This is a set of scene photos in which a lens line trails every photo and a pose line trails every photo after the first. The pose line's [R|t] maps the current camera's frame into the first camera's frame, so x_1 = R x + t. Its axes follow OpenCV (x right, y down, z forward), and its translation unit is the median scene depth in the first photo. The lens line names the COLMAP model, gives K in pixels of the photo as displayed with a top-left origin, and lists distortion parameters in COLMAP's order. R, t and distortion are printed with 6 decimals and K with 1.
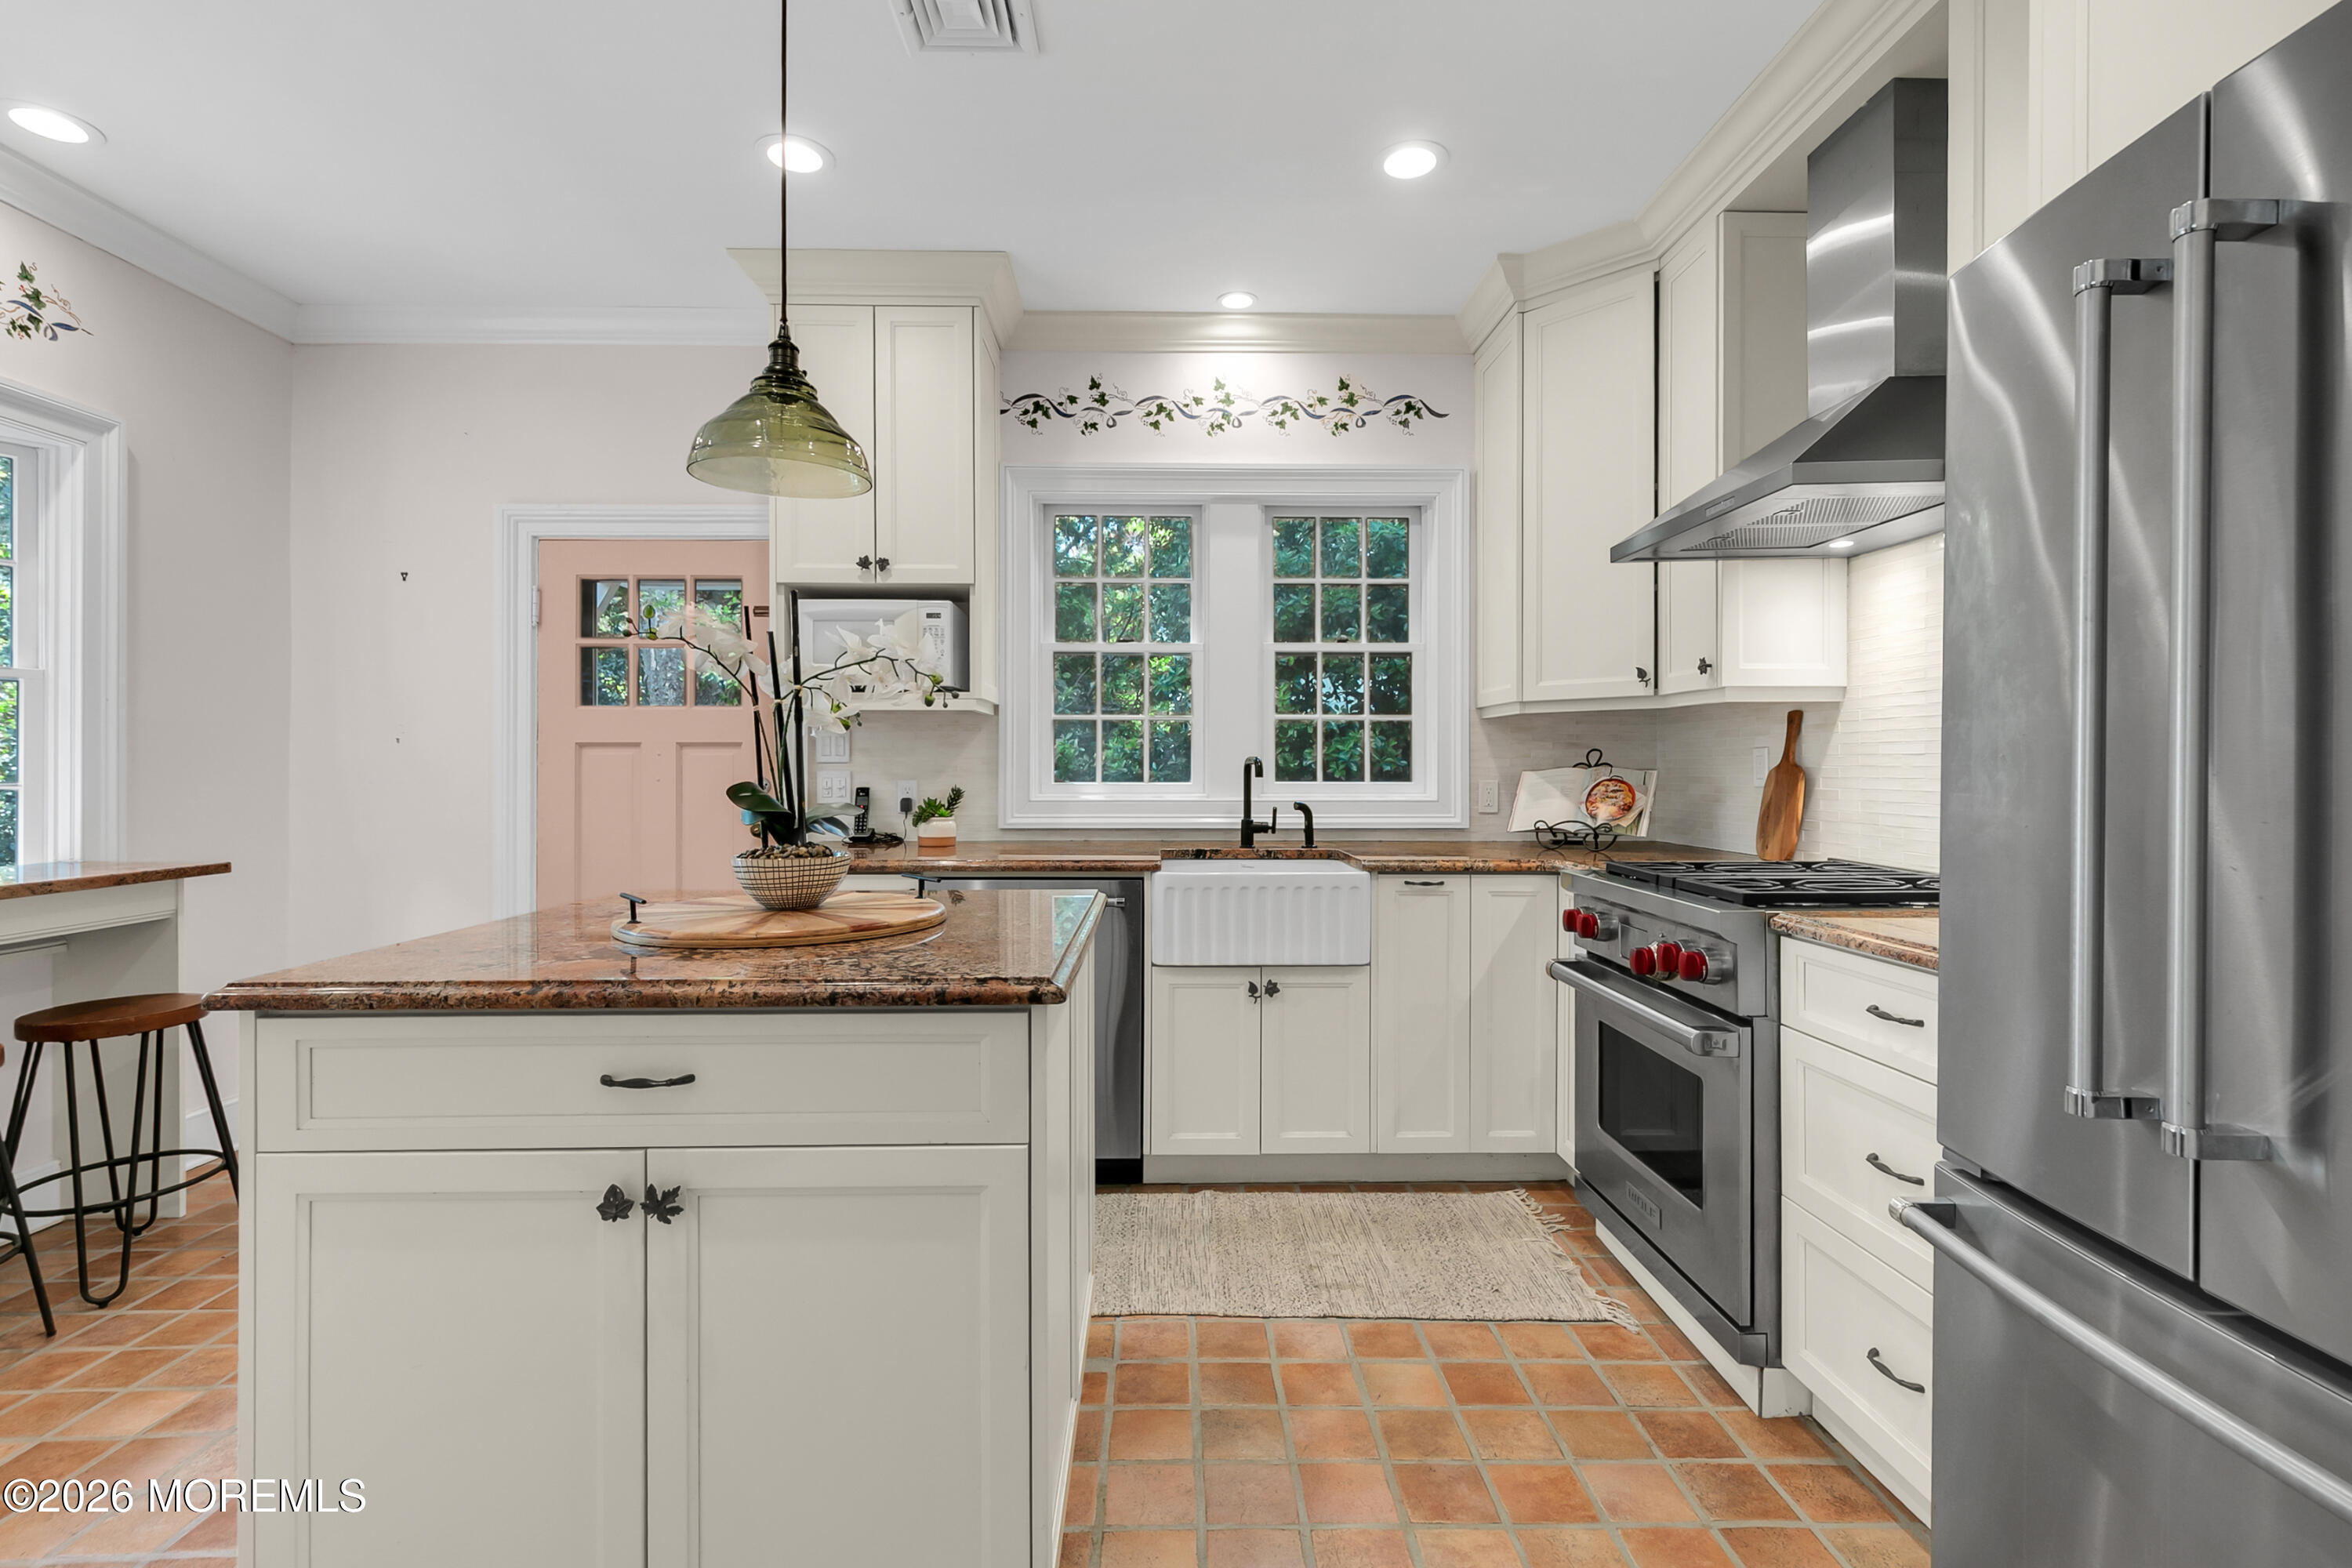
lens RADIAL K [[1058.0, 0, 1175.7], [0, 1058.0, 770.3], [0, 0, 1]] dist [0.002590, -0.000532]
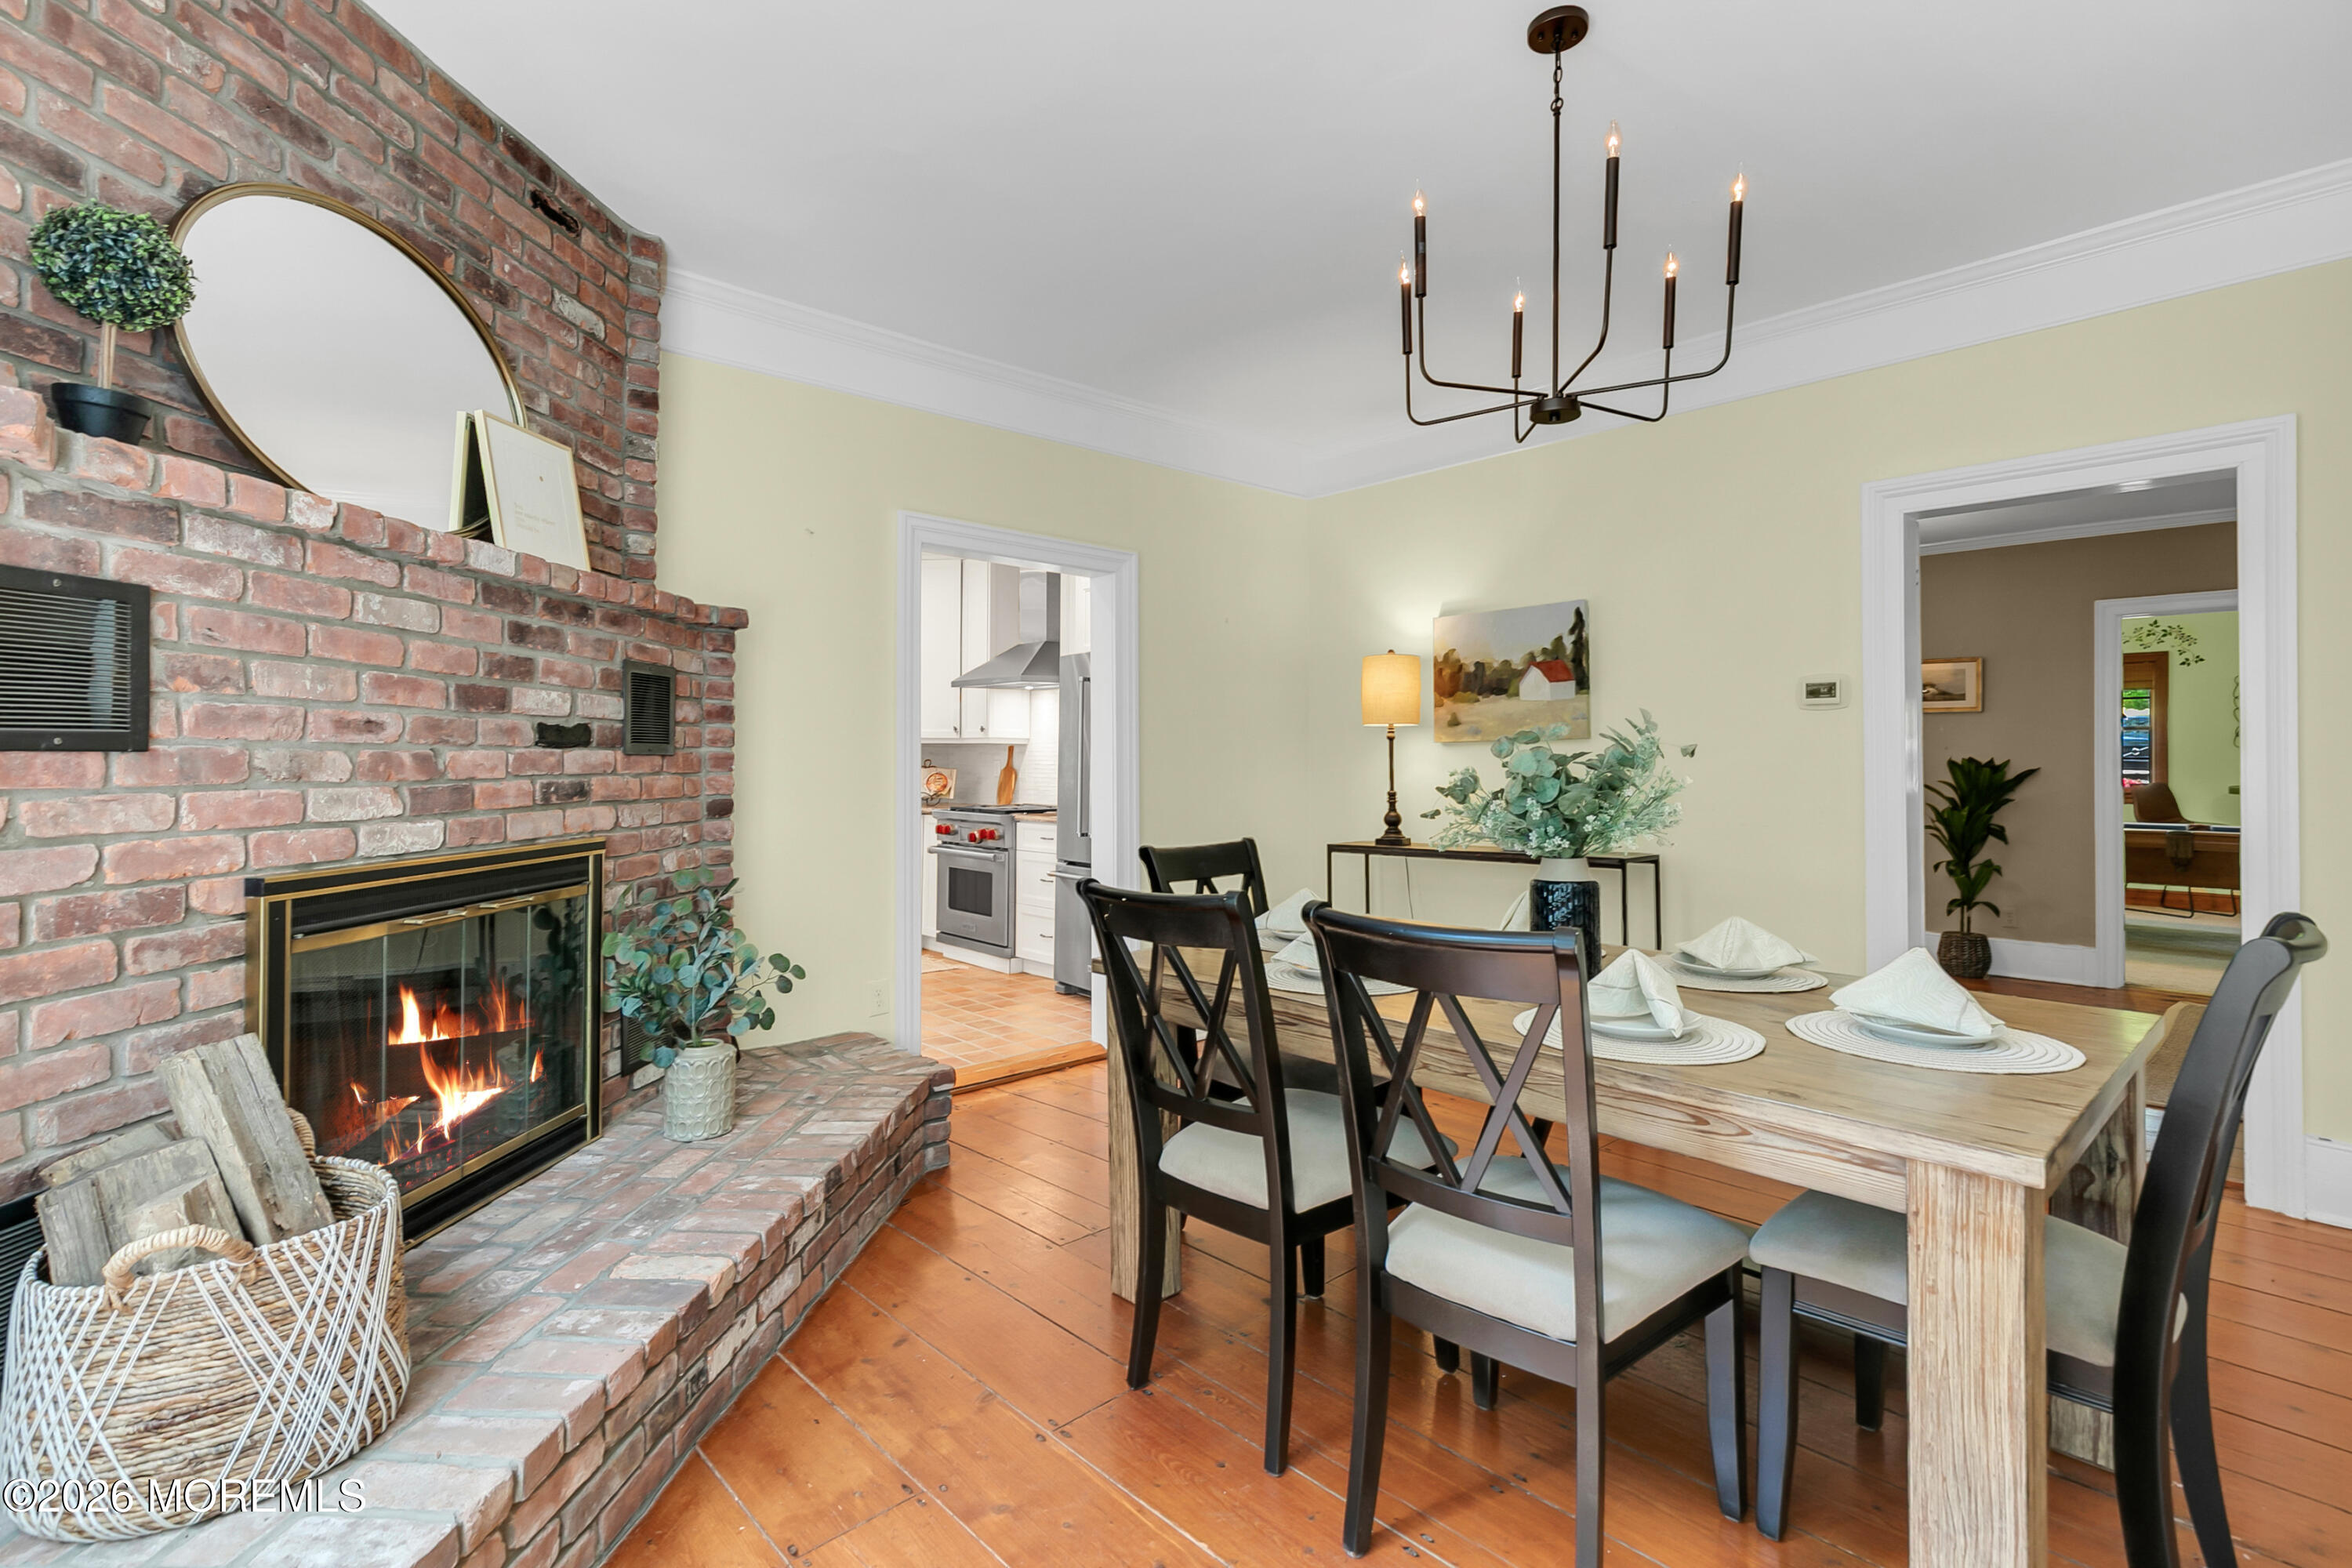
lens RADIAL K [[1105.9, 0, 1168.4], [0, 1105.9, 754.6], [0, 0, 1]] dist [-0.000726, -0.001618]
pose [[0.748175, 0.006637, 0.663468, -0.715167], [-0.002030, 0.999968, -0.007714, -0.012883], [-0.663498, 0.004424, 0.748165, -0.991759]]
